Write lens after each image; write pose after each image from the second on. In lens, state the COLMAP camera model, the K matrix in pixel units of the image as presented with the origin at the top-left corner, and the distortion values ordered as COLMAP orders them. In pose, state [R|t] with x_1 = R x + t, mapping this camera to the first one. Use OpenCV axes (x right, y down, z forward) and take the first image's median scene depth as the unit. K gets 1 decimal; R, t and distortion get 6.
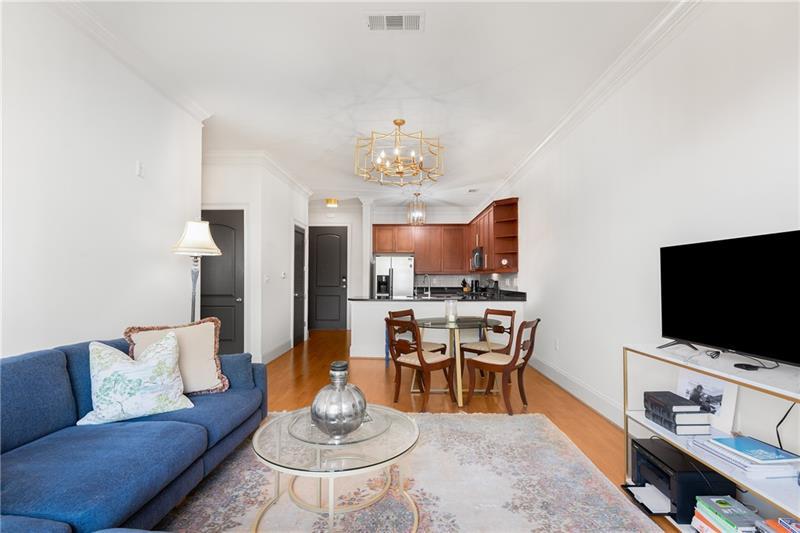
lens RADIAL K [[373.1, 0, 400.0], [0, 373.1, 266.5], [0, 0, 1]] dist [-0.000792, -0.001033]
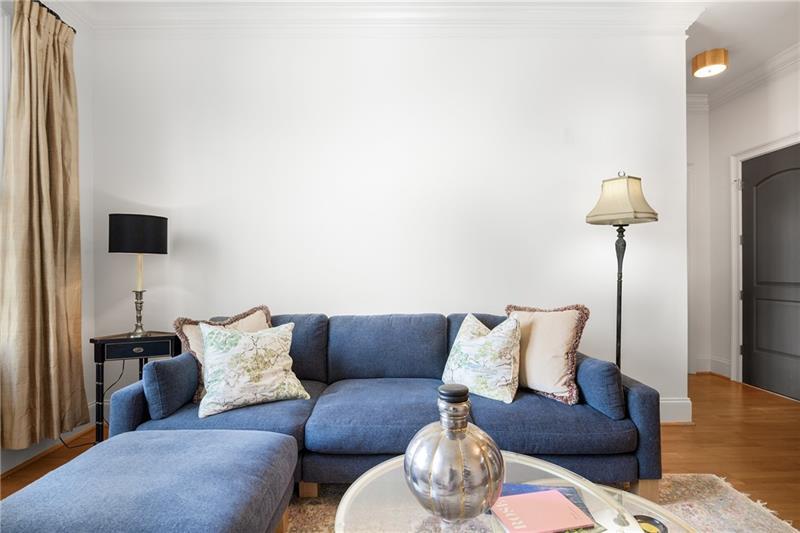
lens RADIAL K [[406.2, 0, 400.0], [0, 406.2, 266.5], [0, 0, 1]] dist [0.000924, 0.000235]
pose [[0.032938, -0.006070, -0.999439, 0.407478], [0.036601, 0.999318, -0.004863, 0.068637], [0.998787, -0.036420, 0.033138, 0.825351]]
